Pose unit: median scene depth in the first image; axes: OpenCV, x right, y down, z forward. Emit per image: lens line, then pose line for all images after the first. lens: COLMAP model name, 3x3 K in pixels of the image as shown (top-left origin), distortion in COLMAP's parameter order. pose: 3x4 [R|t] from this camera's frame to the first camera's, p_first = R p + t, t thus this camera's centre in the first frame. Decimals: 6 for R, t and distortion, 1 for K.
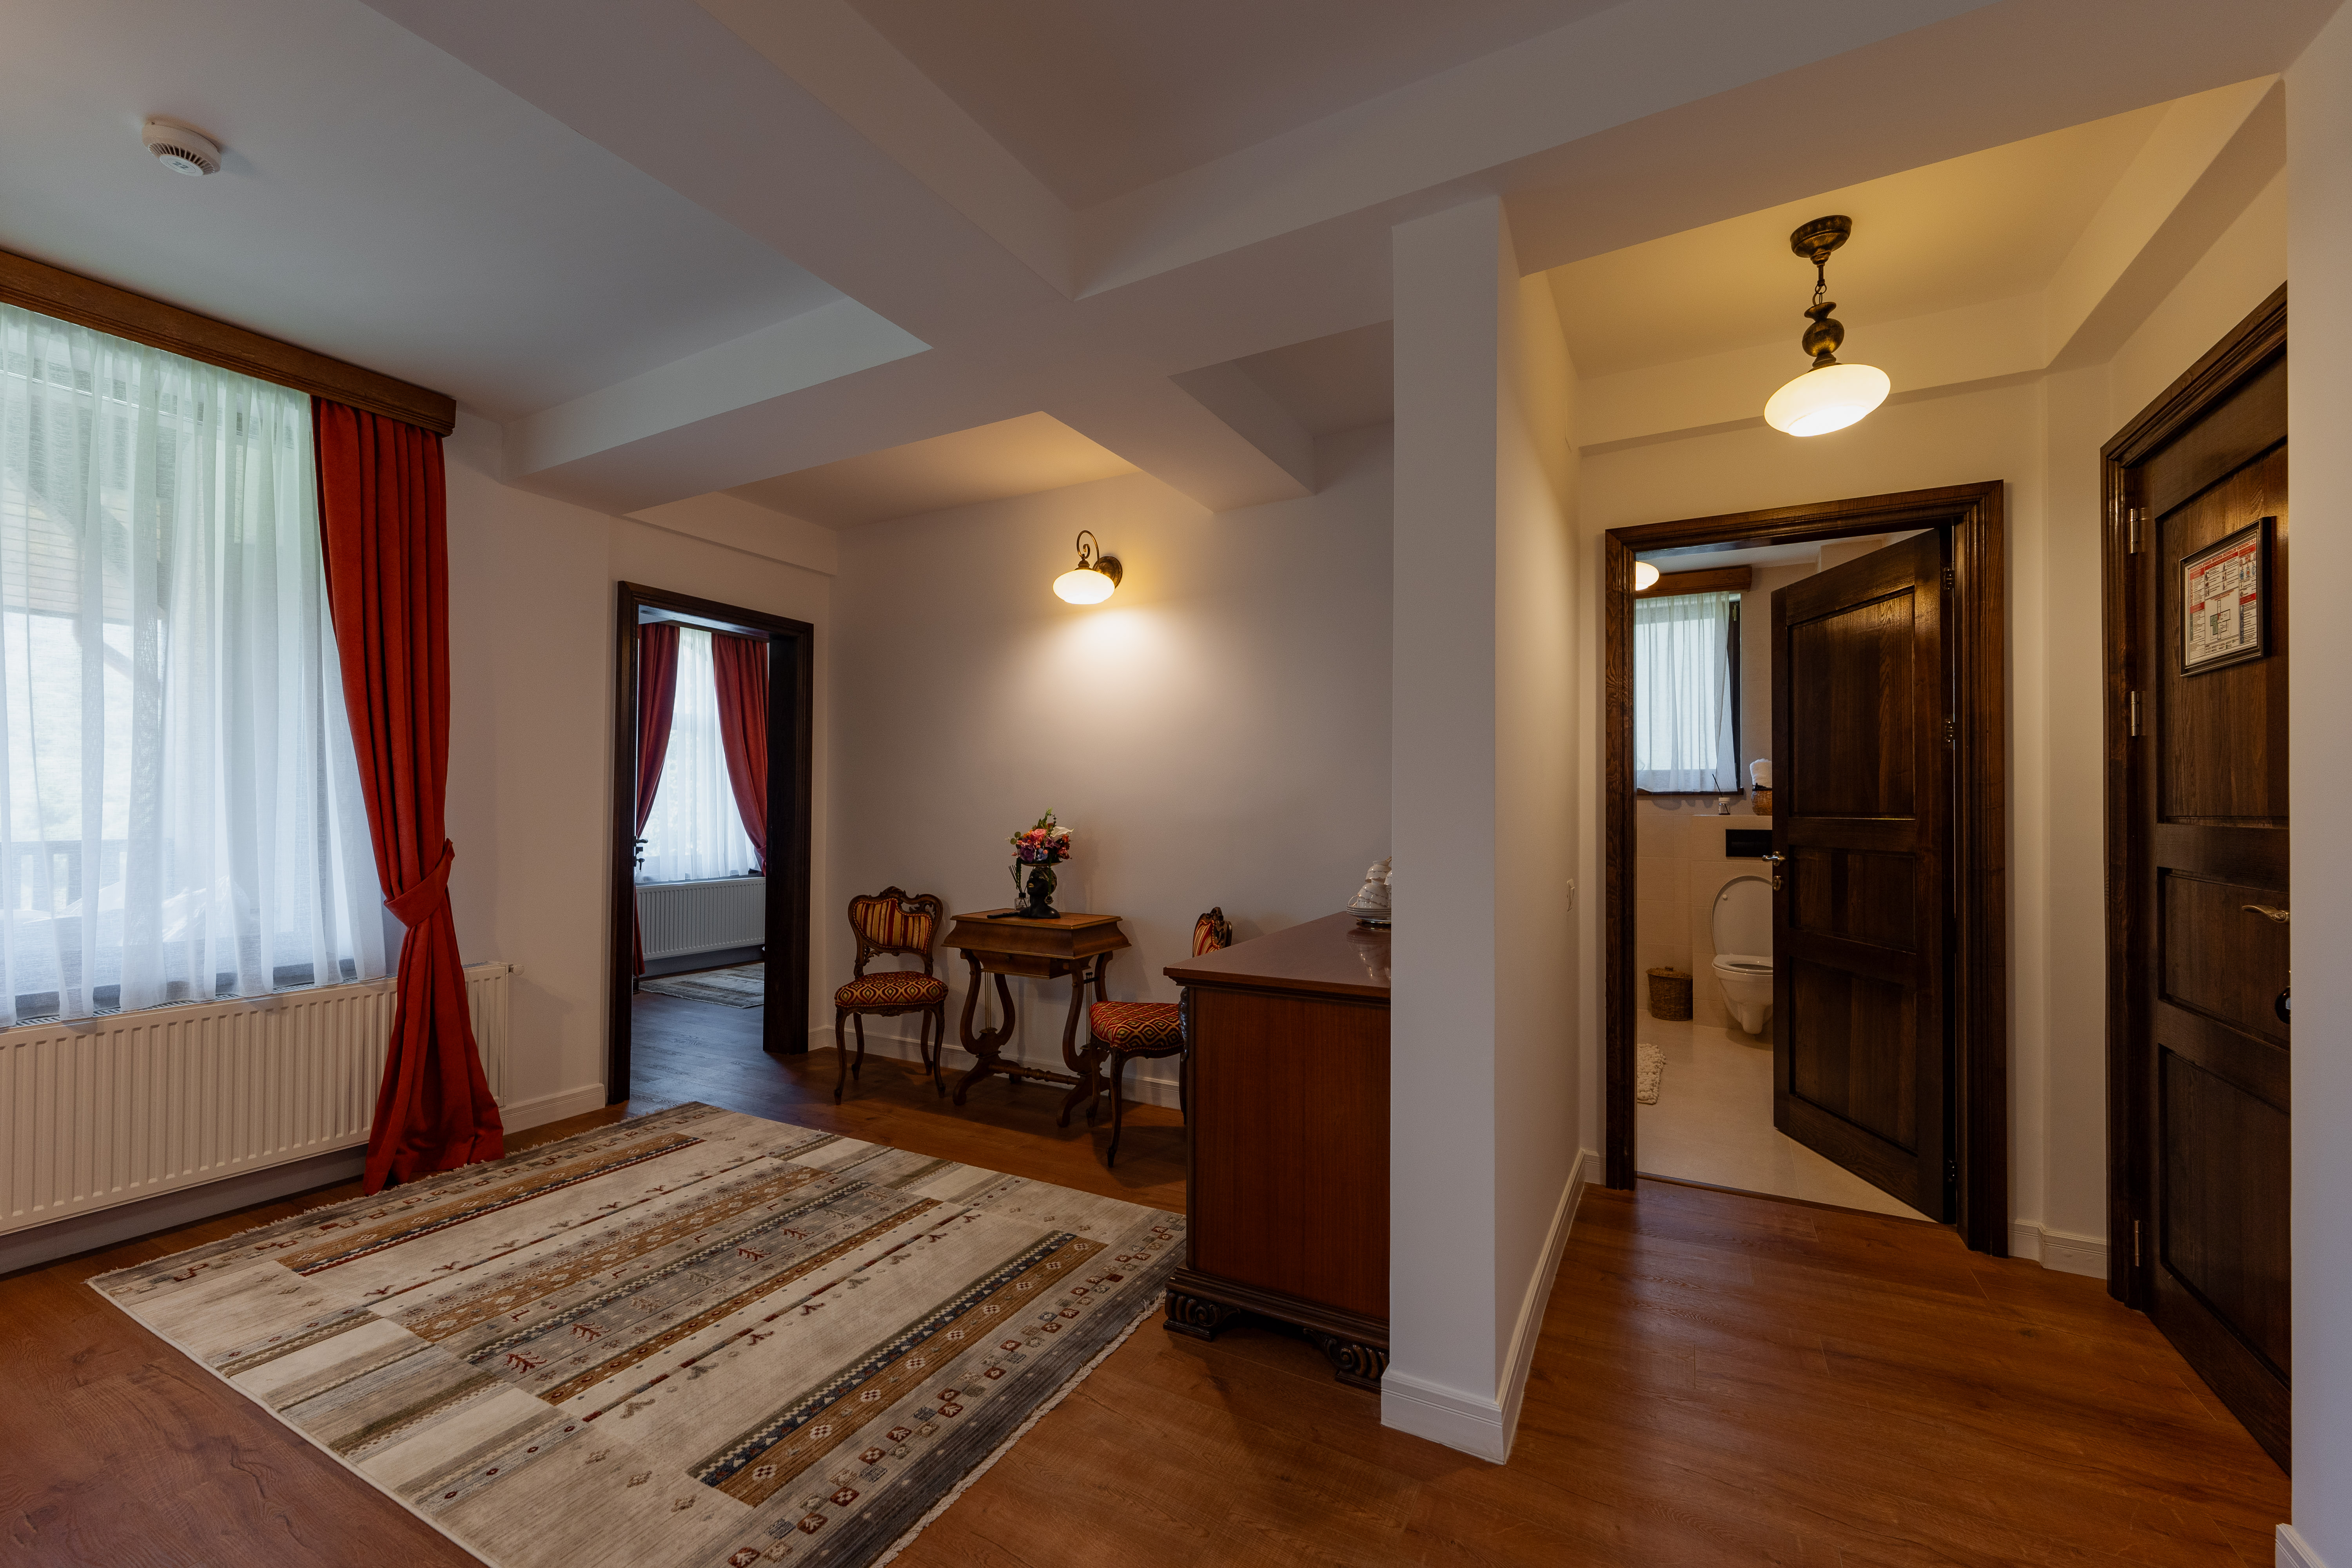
lens RADIAL K [[951.5, 0, 1165.2], [0, 951.5, 798.1], [0, 0, 1]] dist [0.000778, -0.000232]
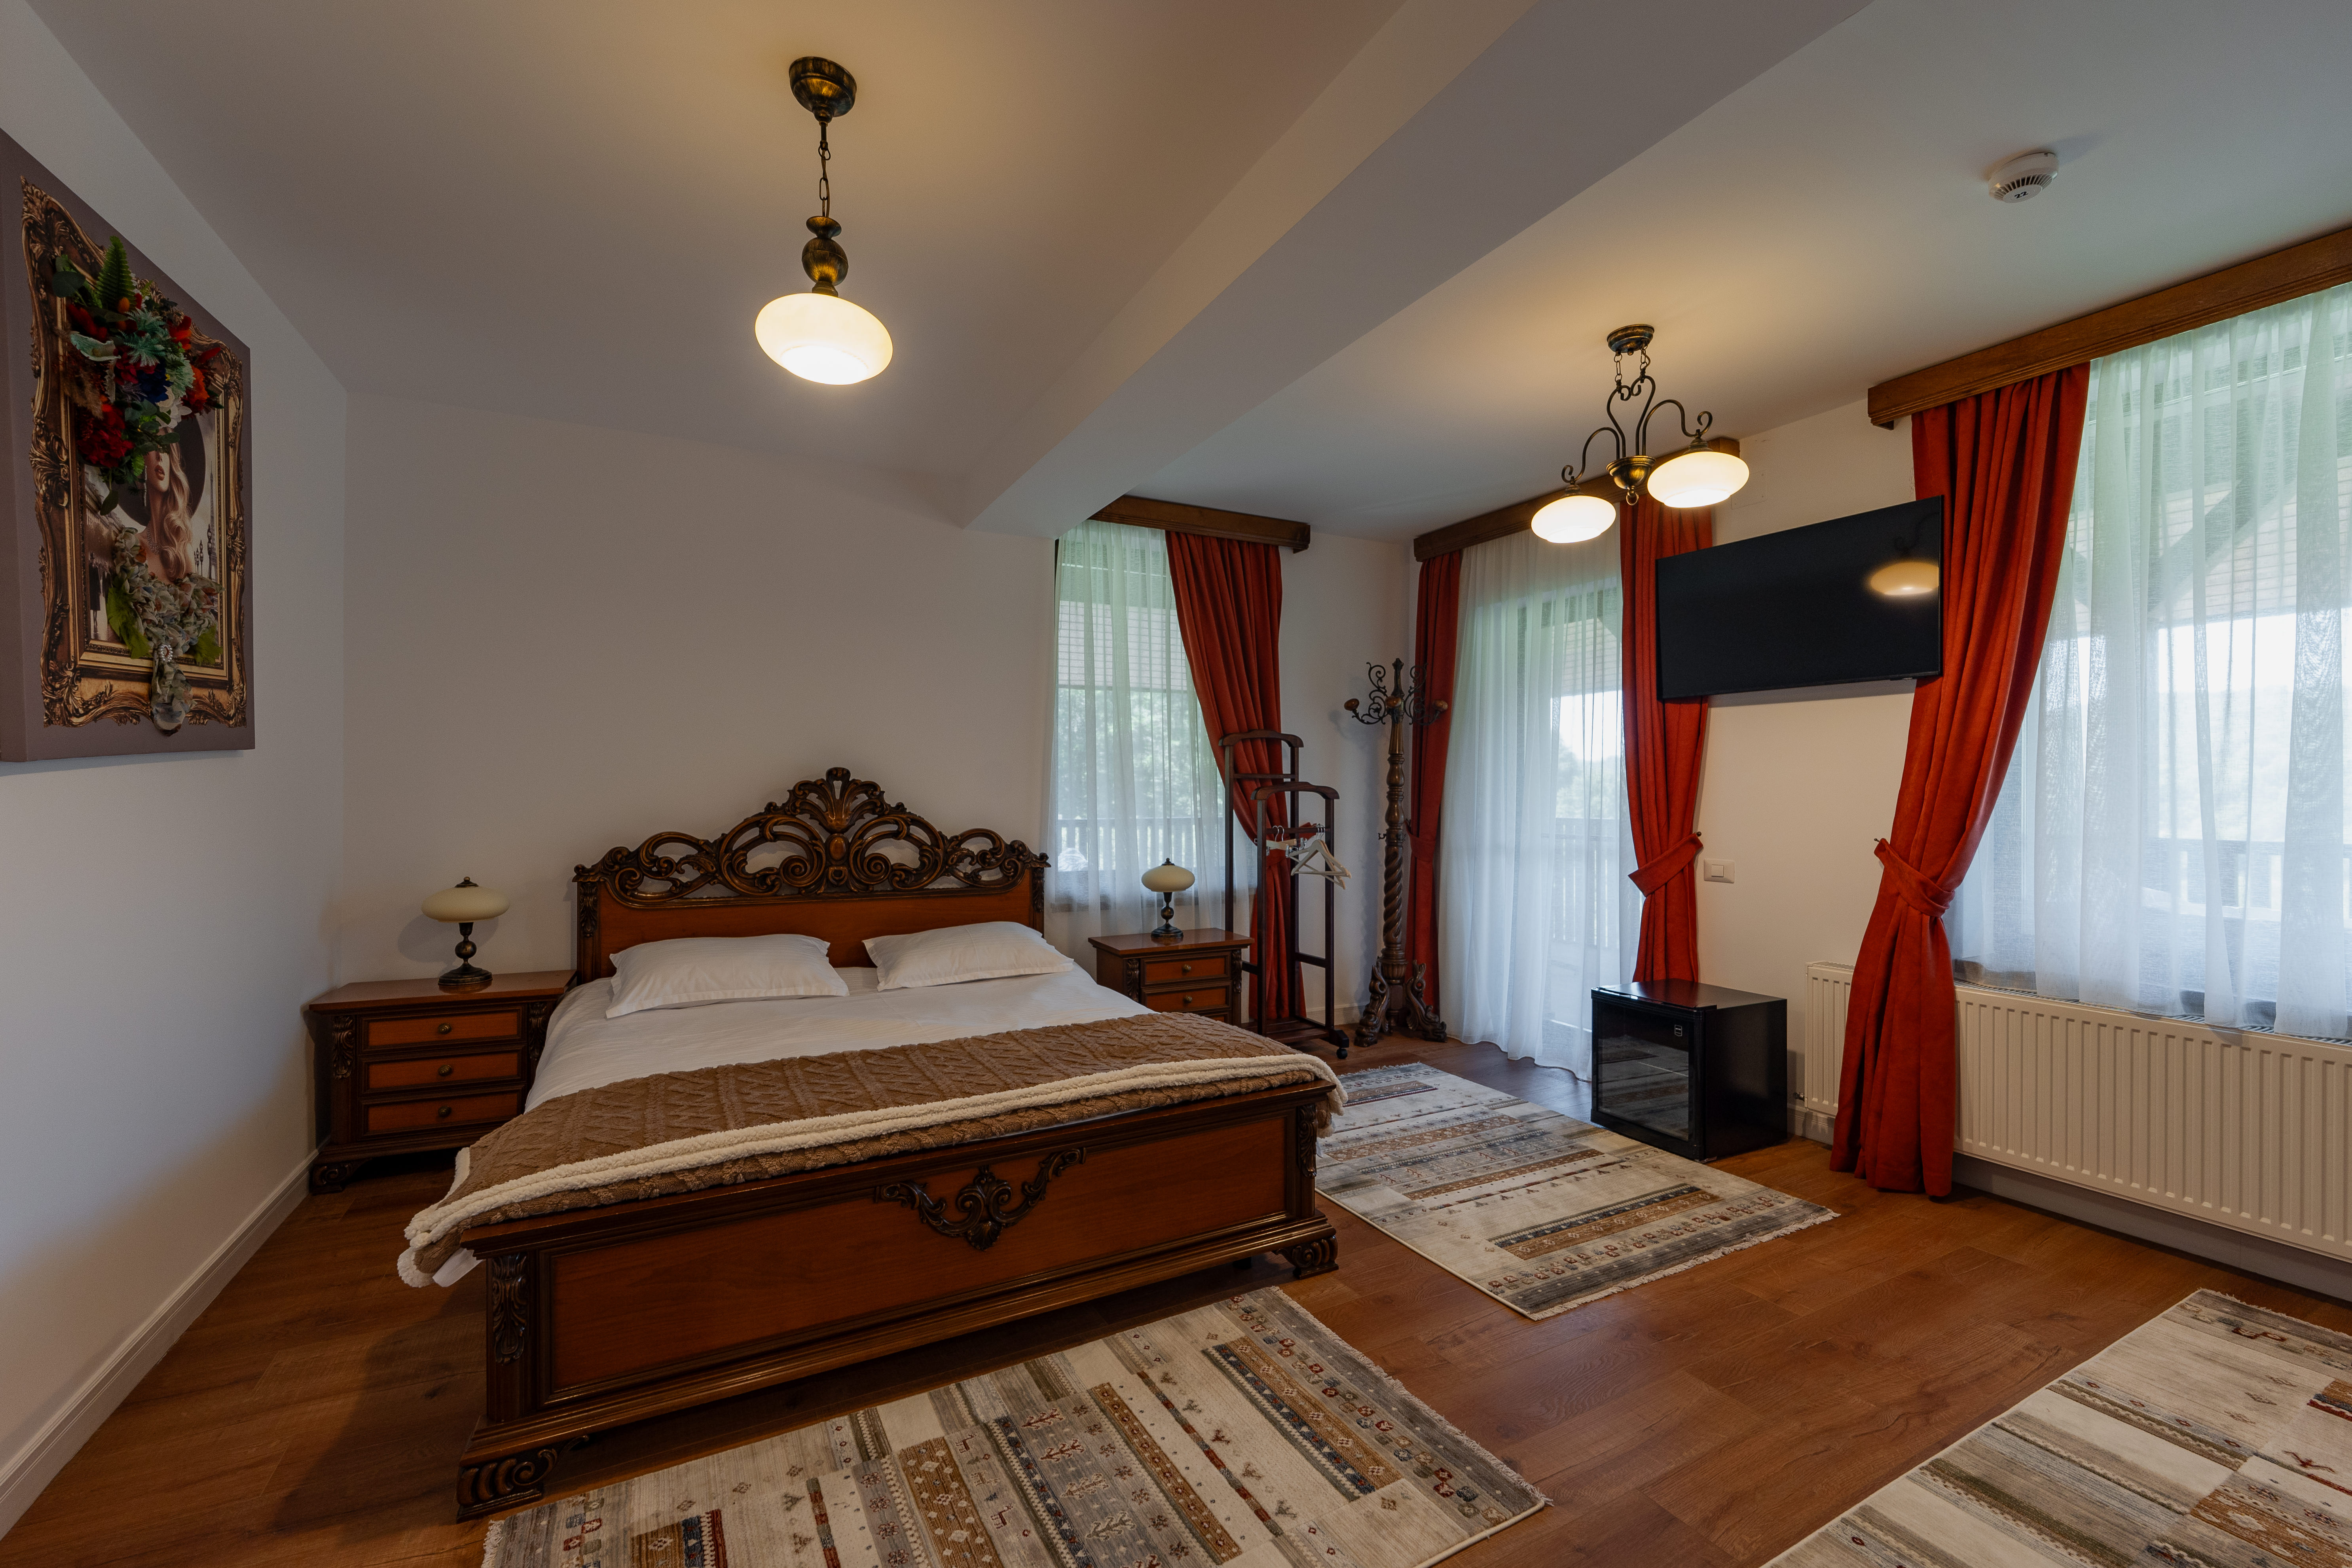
lens RADIAL K [[951.5, 0, 1165.2], [0, 951.5, 798.1], [0, 0, 1]] dist [0.000778, -0.000232]
pose [[-0.552163, -0.000569, -0.833736, 0.270902], [0.003577, 0.999989, -0.003052, -0.004586], [0.833729, -0.004667, -0.552155, 0.609884]]
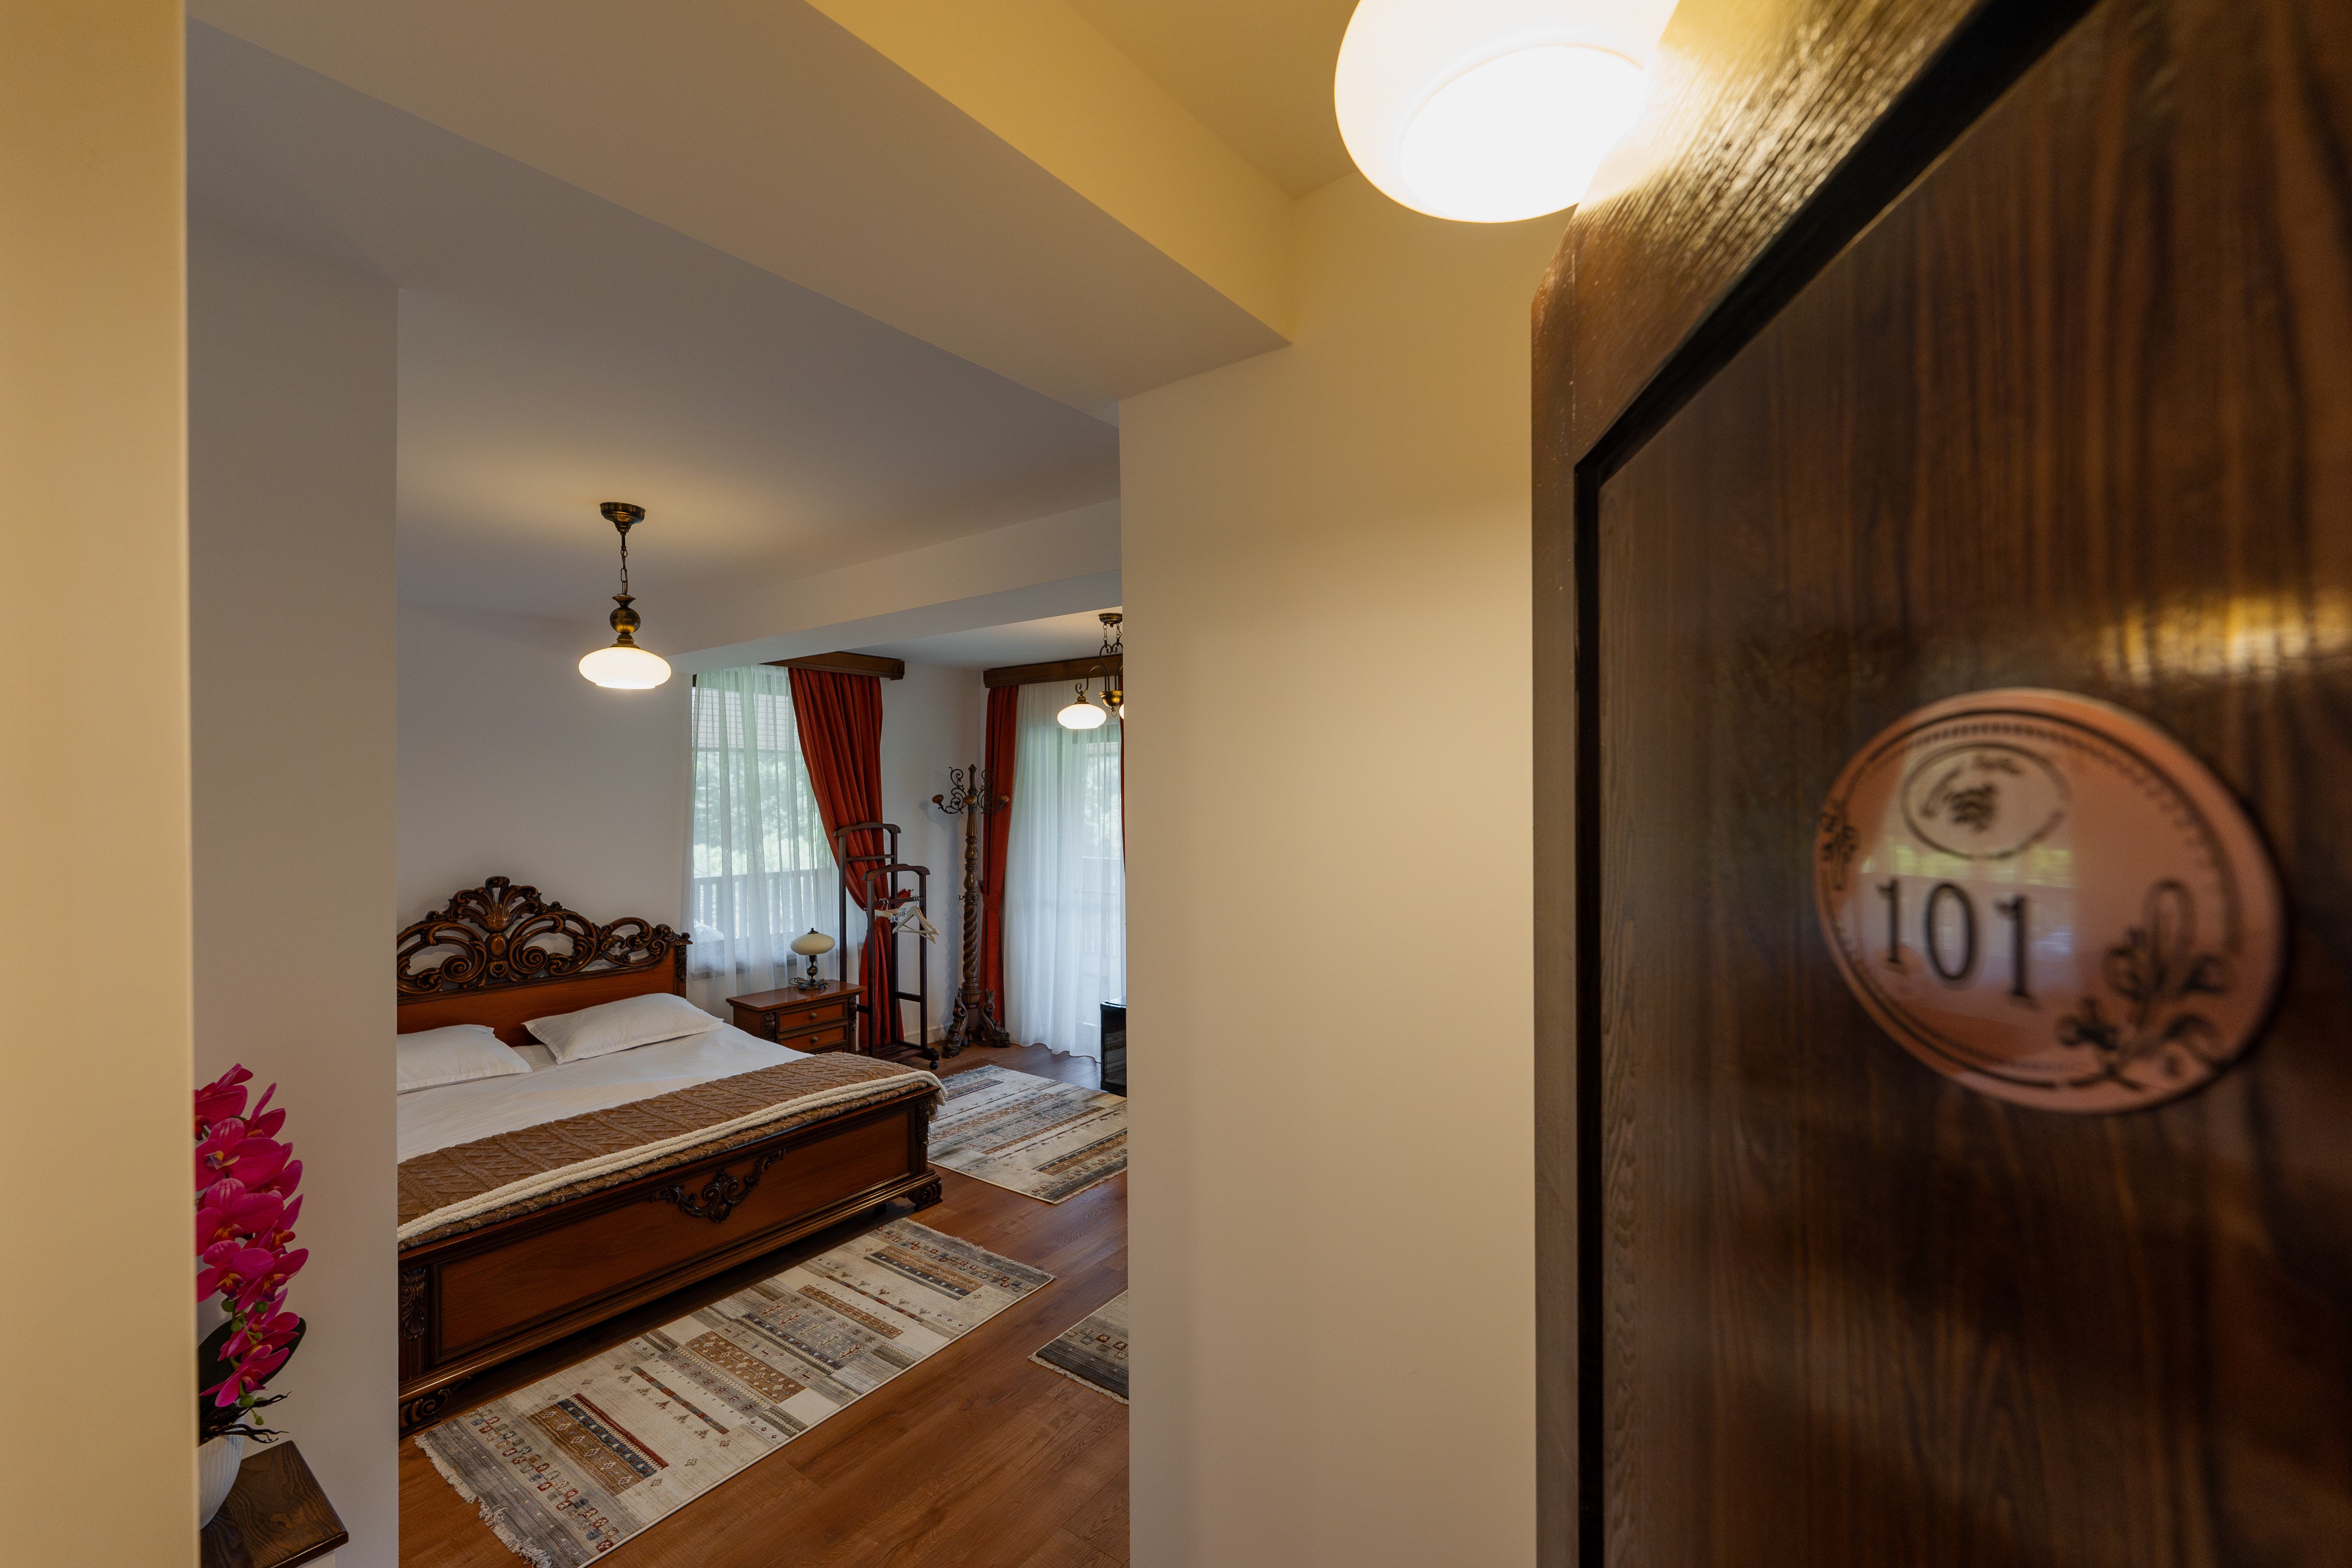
lens RADIAL K [[980.6, 0, 1177.5], [0, 980.6, 793.3], [0, 0, 1]] dist [-0.000665, -0.000257]
pose [[-0.132453, 0.003474, -0.991183, 0.896554], [0.011948, 0.999927, 0.001909, -0.192977], [0.991117, -0.011590, -0.132485, 0.819470]]
